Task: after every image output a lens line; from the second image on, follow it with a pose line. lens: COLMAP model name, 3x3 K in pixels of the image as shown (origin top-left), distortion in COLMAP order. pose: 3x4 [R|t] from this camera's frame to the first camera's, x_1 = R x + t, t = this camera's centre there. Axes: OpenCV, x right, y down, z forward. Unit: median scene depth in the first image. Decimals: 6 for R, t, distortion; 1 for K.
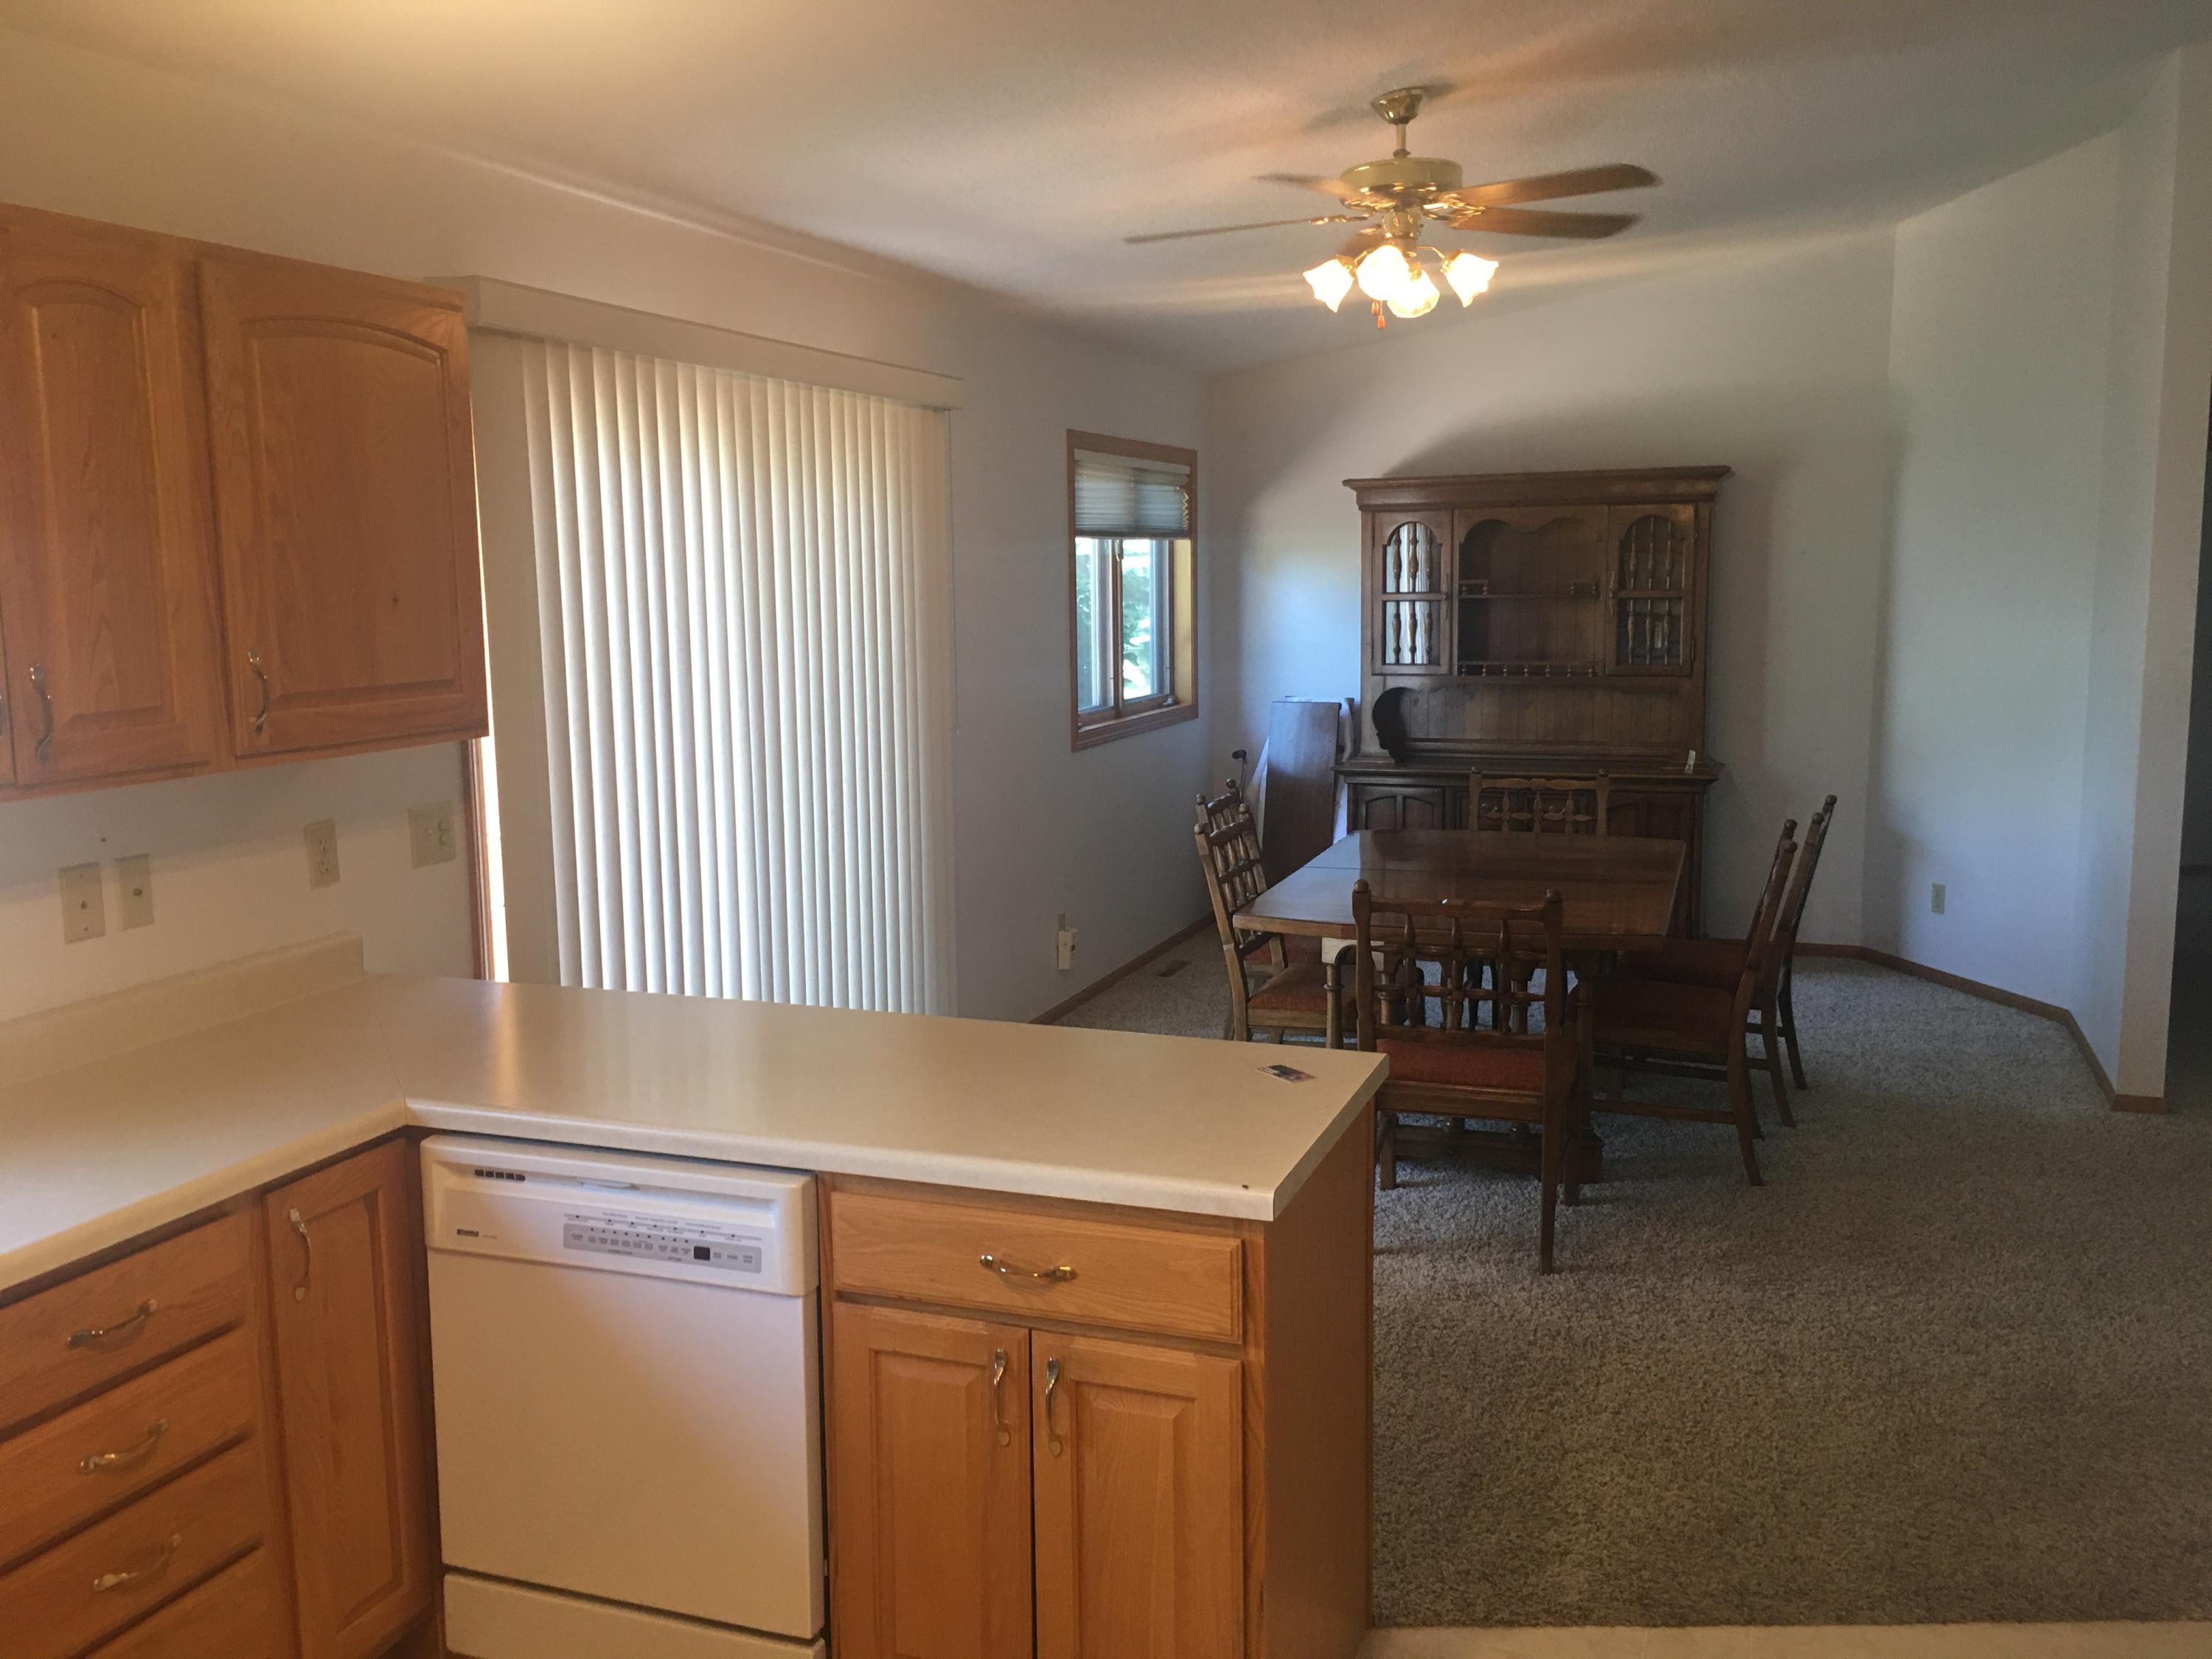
lens RADIAL K [[1859.9, 0, 1104.4], [0, 1859.9, 806.7], [0, 0, 1]] dist [0.056030, -0.012029]
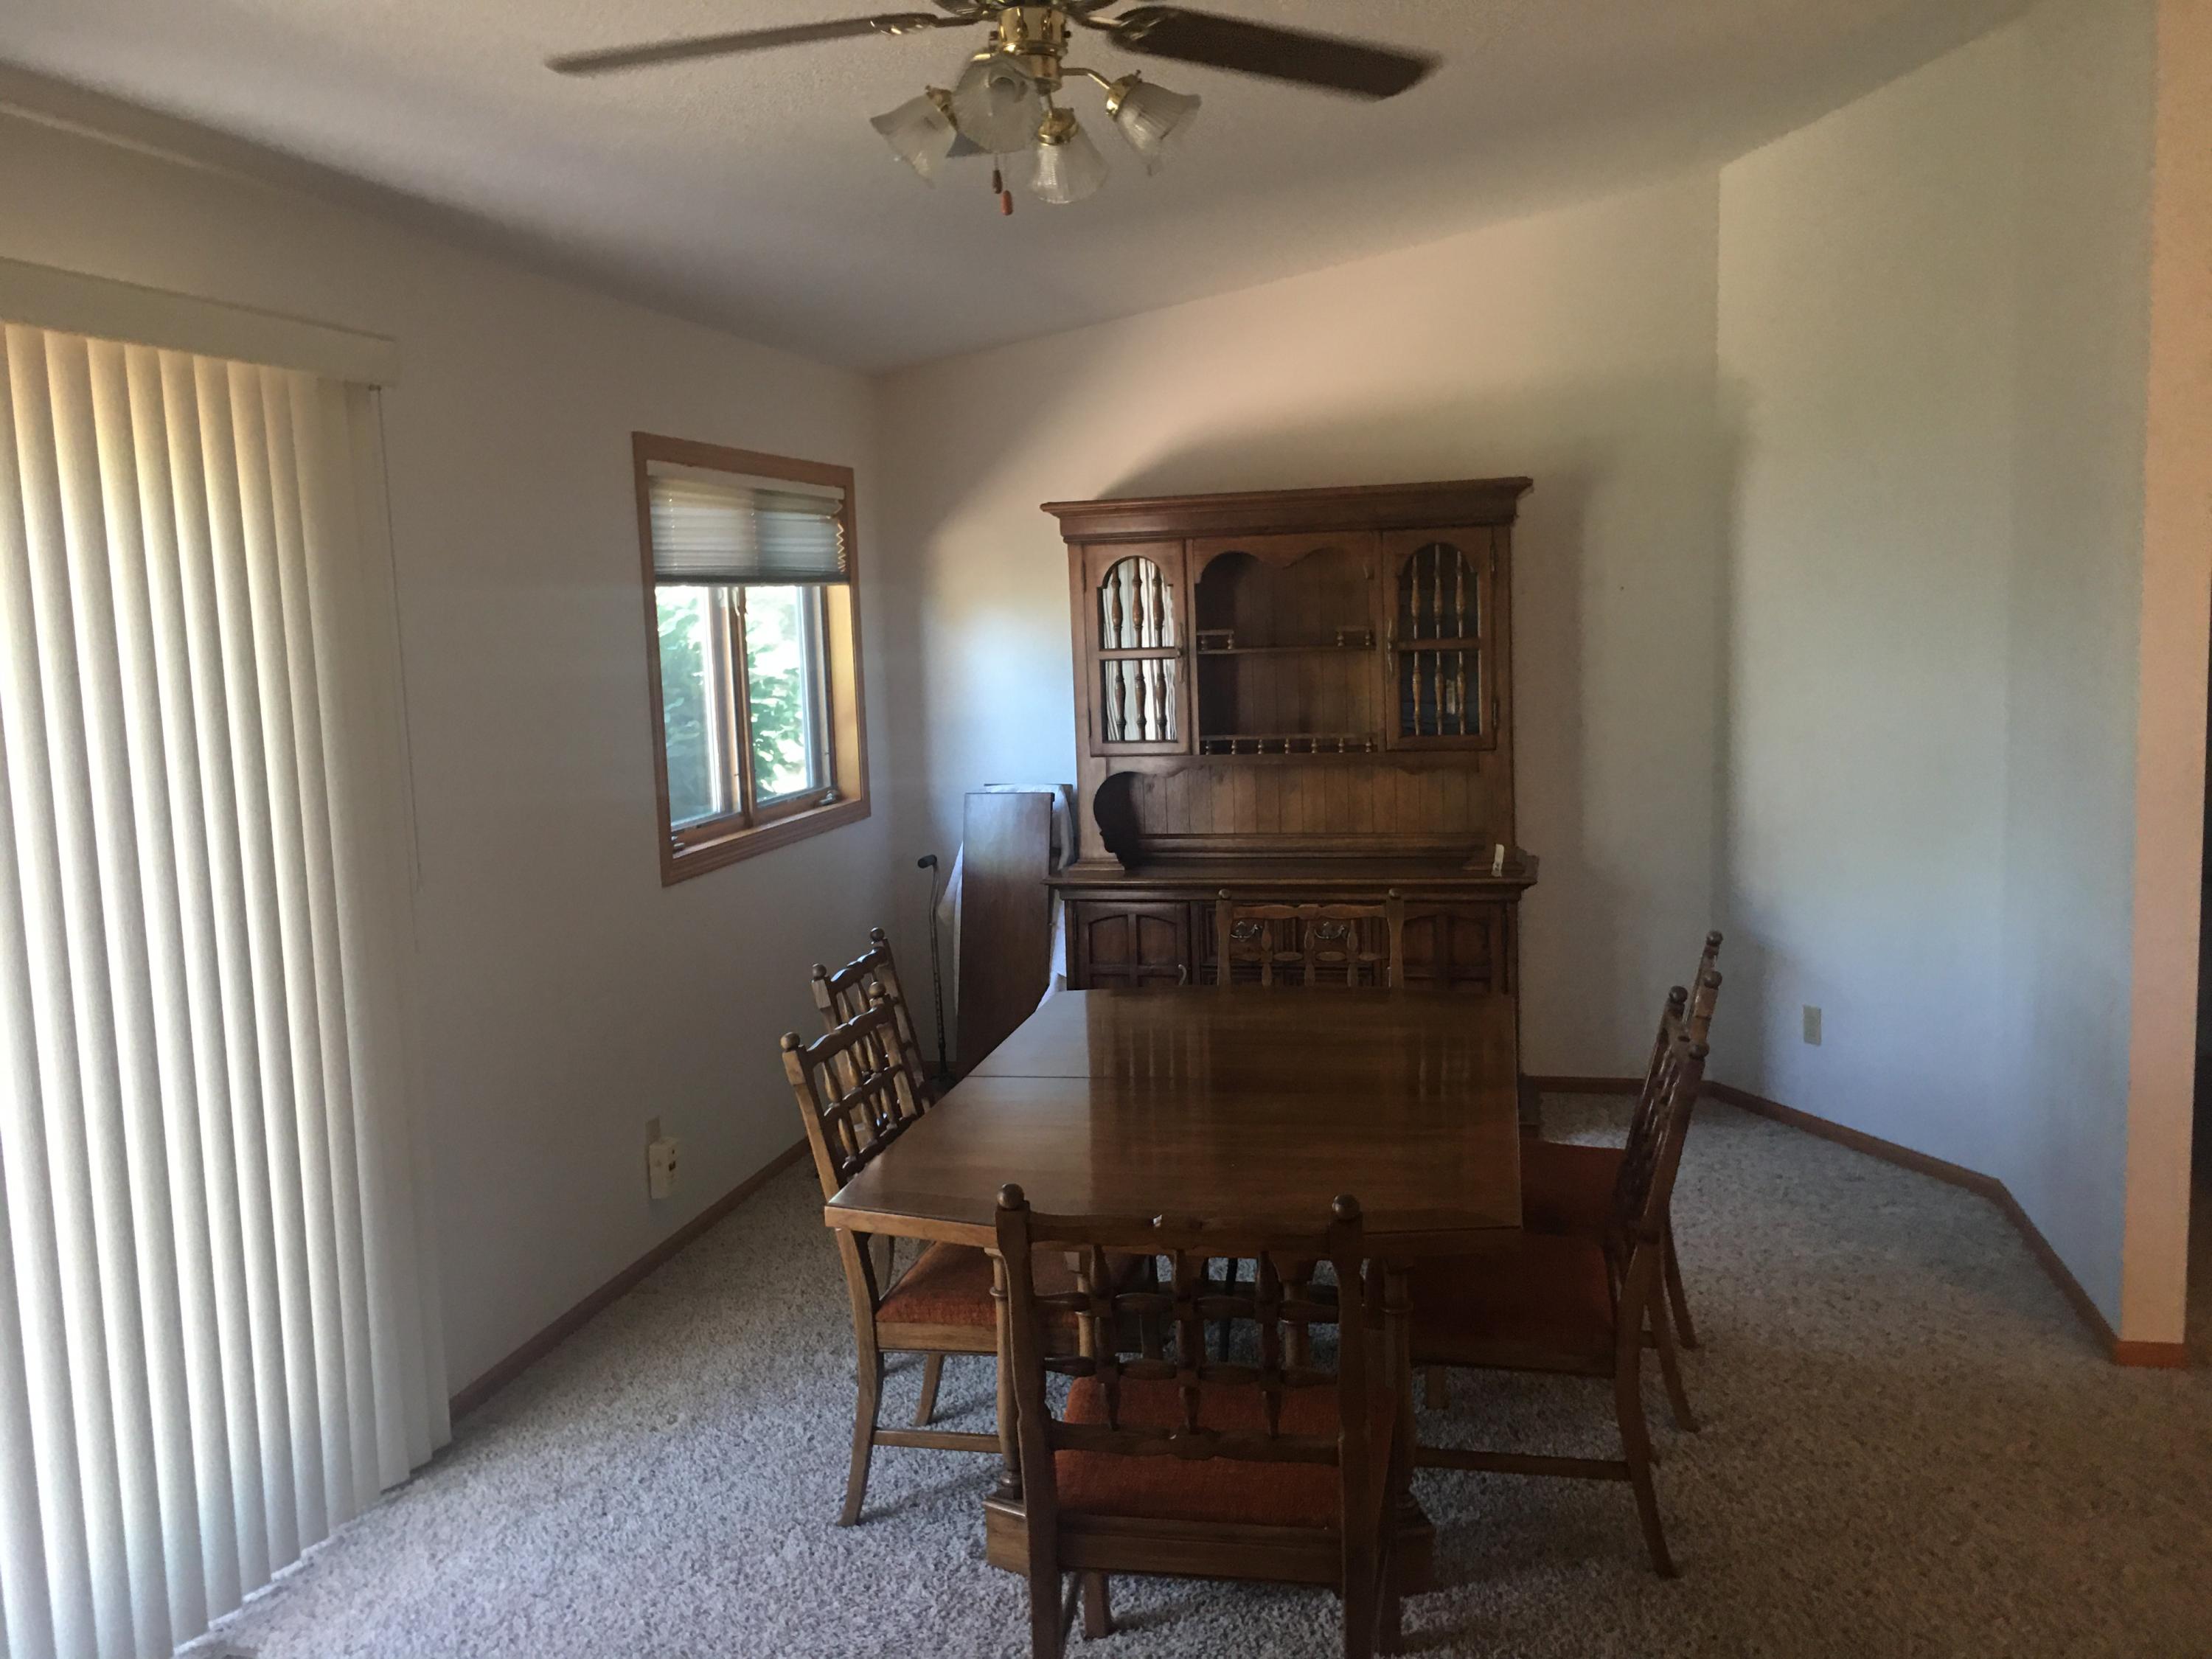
lens RADIAL K [[1859.9, 0, 1104.4], [0, 1859.9, 806.7], [0, 0, 1]] dist [0.056030, -0.012029]
pose [[0.992149, -0.034351, 0.120248, 0.057446], [0.037043, 0.999109, -0.020222, -0.035024], [-0.119446, 0.024518, 0.992538, 0.244054]]
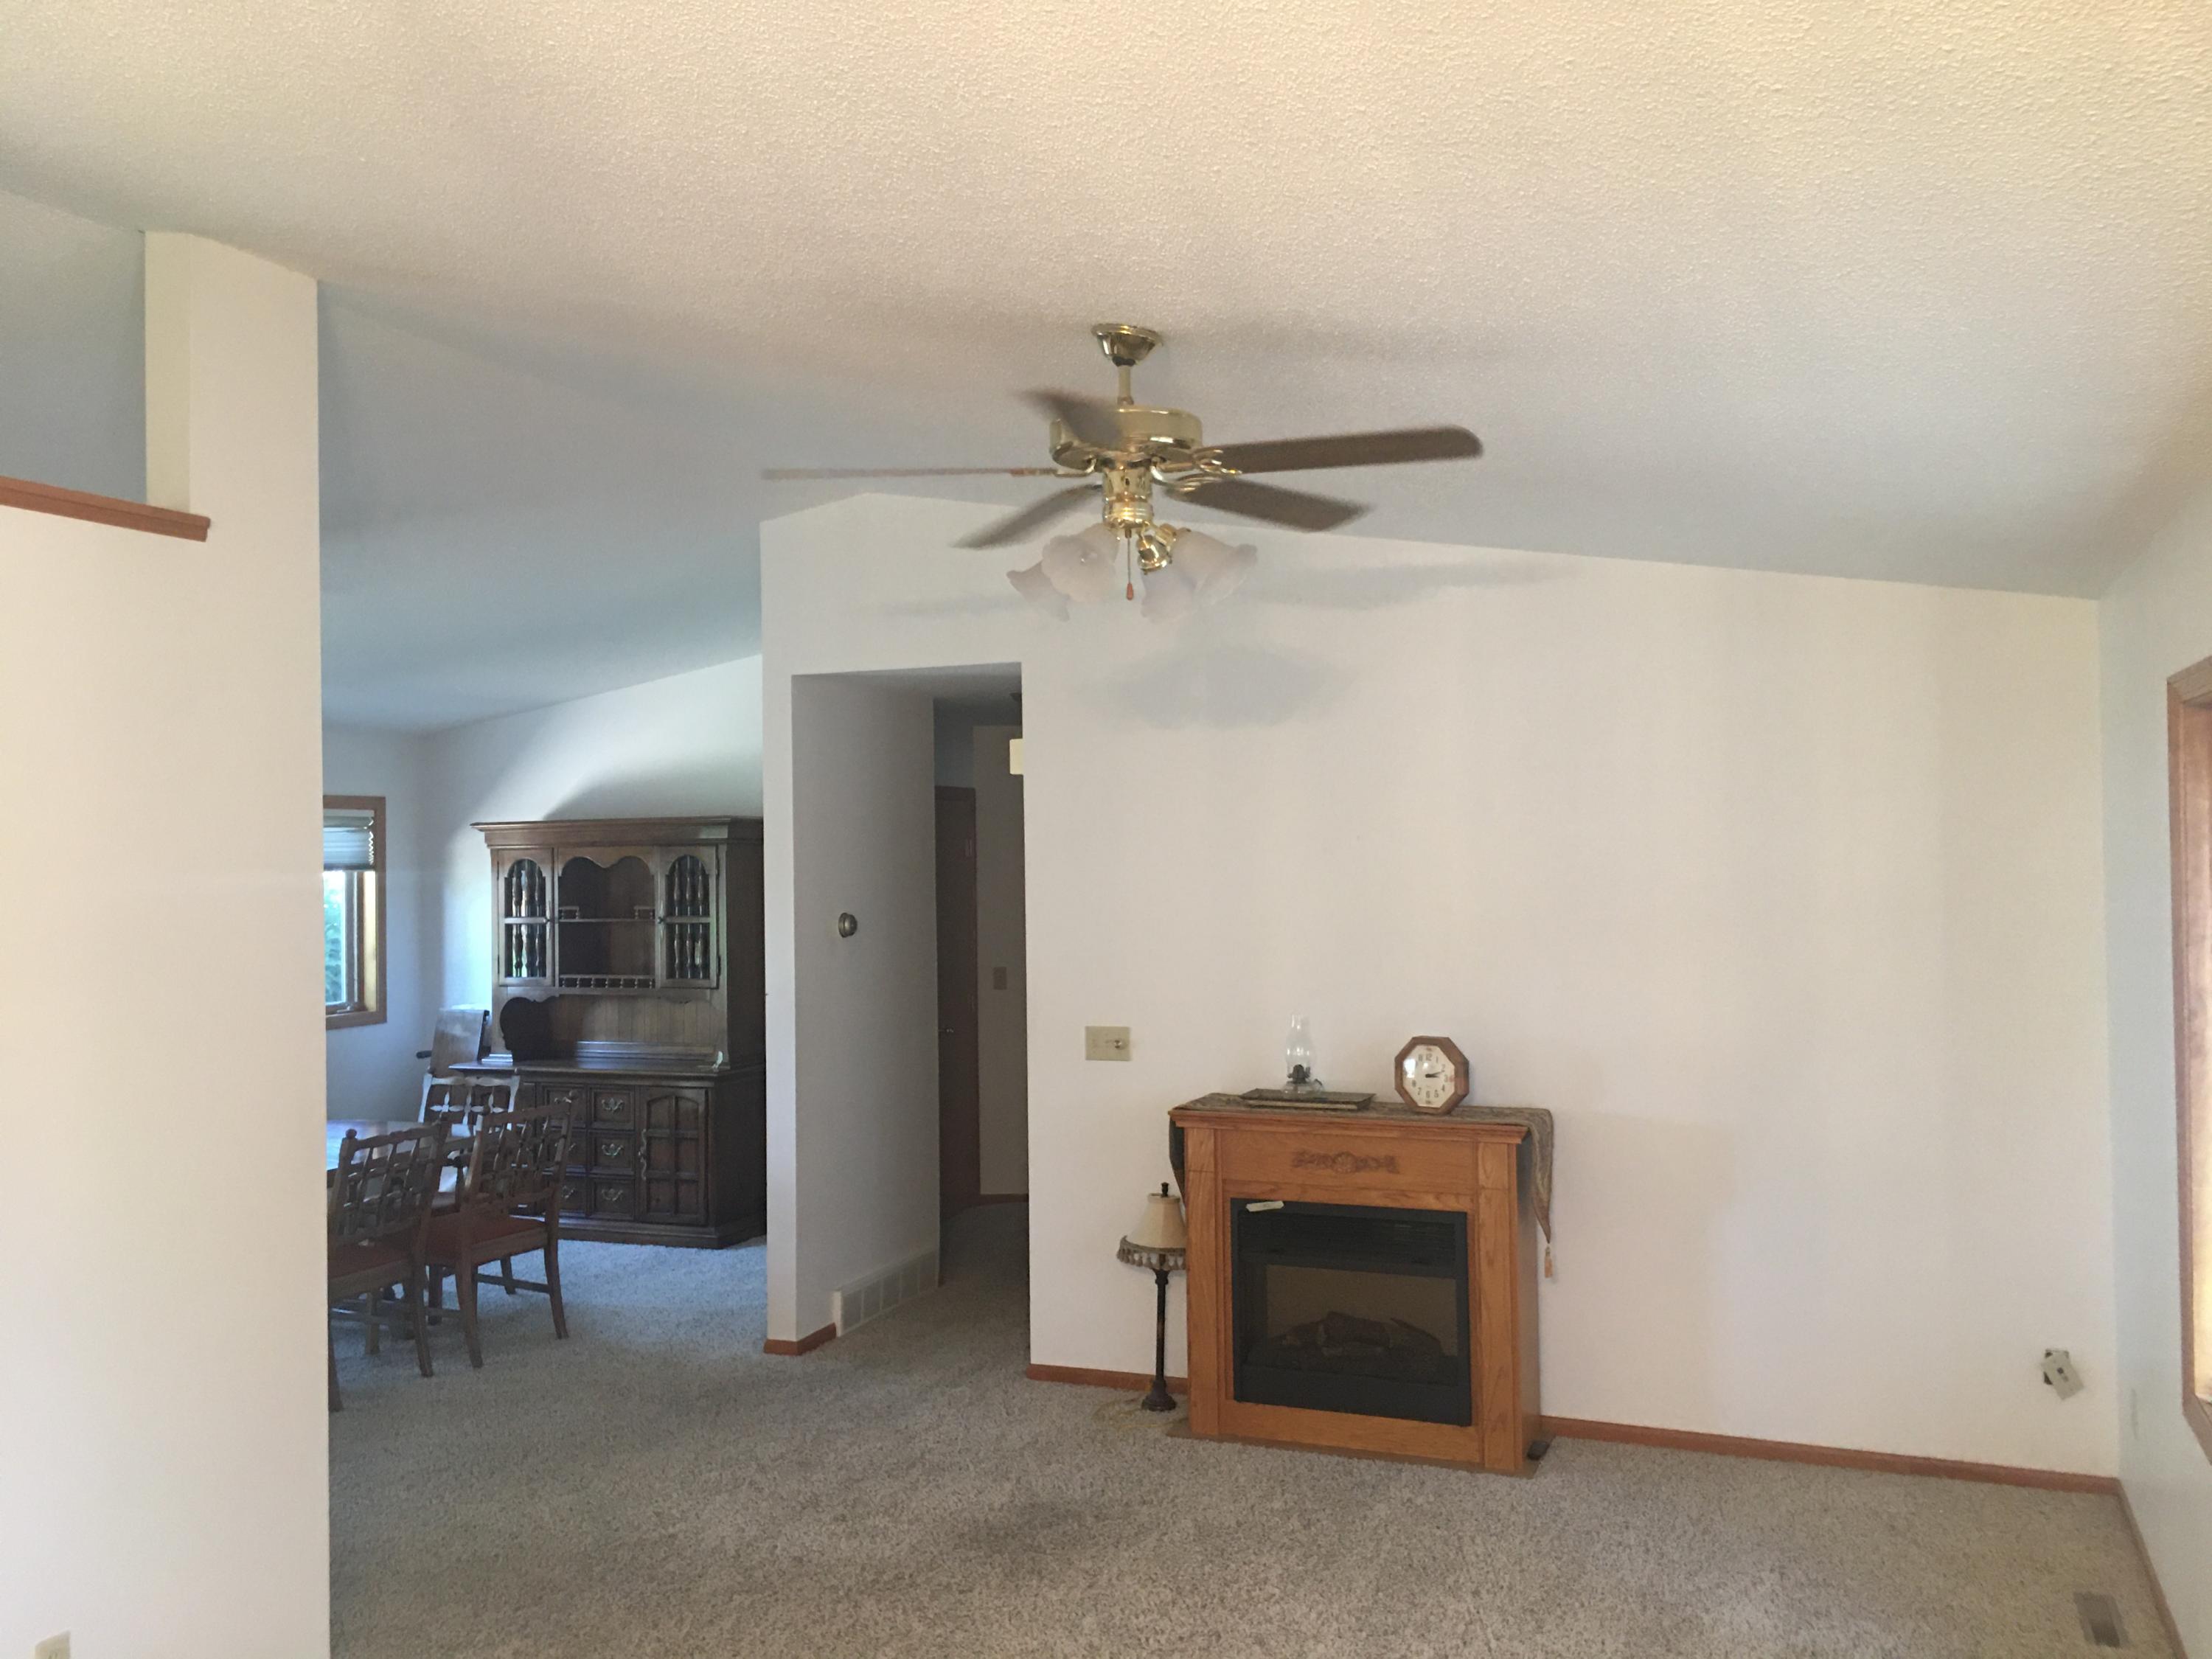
lens RADIAL K [[1846.8, 0, 1106.0], [0, 1846.8, 829.5], [0, 0, 1]] dist [0.081714, -0.085605]
pose [[0.999423, -0.000497, -0.033973, 0.572781], [-0.004465, 0.989298, -0.145843, 0.000833], [0.033682, 0.145911, 0.988724, -0.165740]]
